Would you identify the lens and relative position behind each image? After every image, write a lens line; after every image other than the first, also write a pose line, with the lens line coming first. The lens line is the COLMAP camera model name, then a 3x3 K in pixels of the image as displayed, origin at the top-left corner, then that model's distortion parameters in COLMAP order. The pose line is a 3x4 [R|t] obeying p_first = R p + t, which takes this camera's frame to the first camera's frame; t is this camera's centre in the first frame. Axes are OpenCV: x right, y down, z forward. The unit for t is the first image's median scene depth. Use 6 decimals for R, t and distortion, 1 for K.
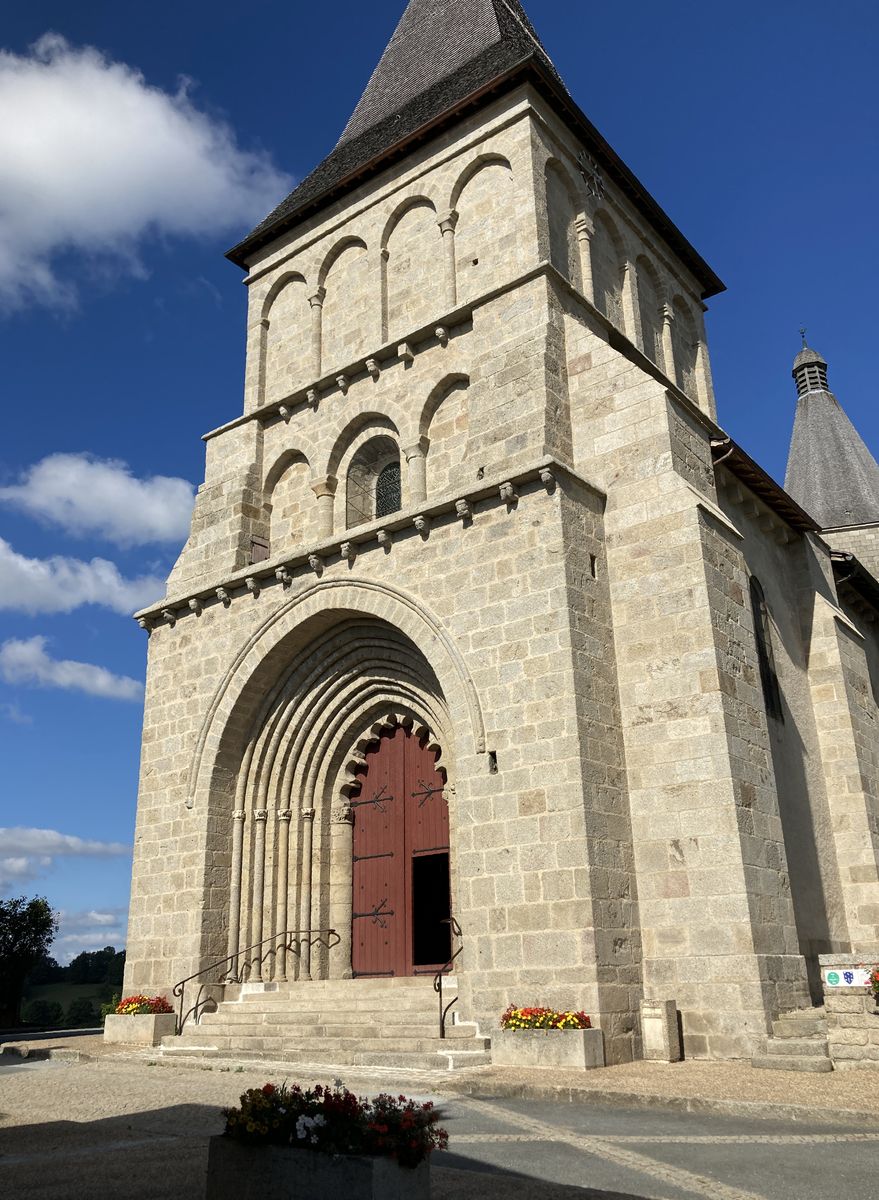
lens RADIAL K [[1011.6, 0, 430.1], [0, 1011.6, 603.9], [0, 0, 1]] dist [0.045644, -0.067377]
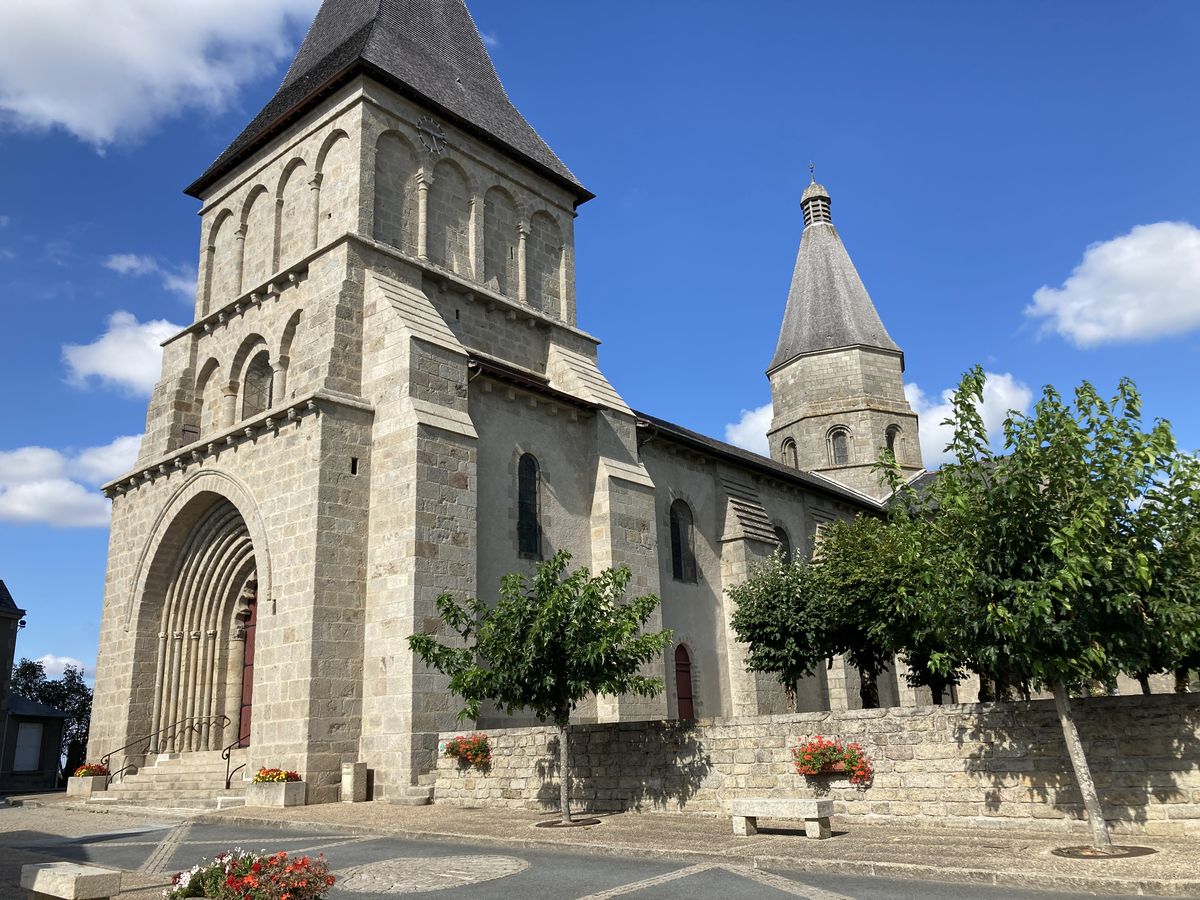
lens RADIAL K [[982.8, 0, 594.4], [0, 982.8, 453.1], [0, 0, 1]] dist [0.022922, -0.013143]
pose [[0.998575, -0.028736, -0.044972, 0.476564], [0.032070, 0.996648, 0.075263, -0.125918], [0.042658, -0.076598, 0.996149, -0.306940]]
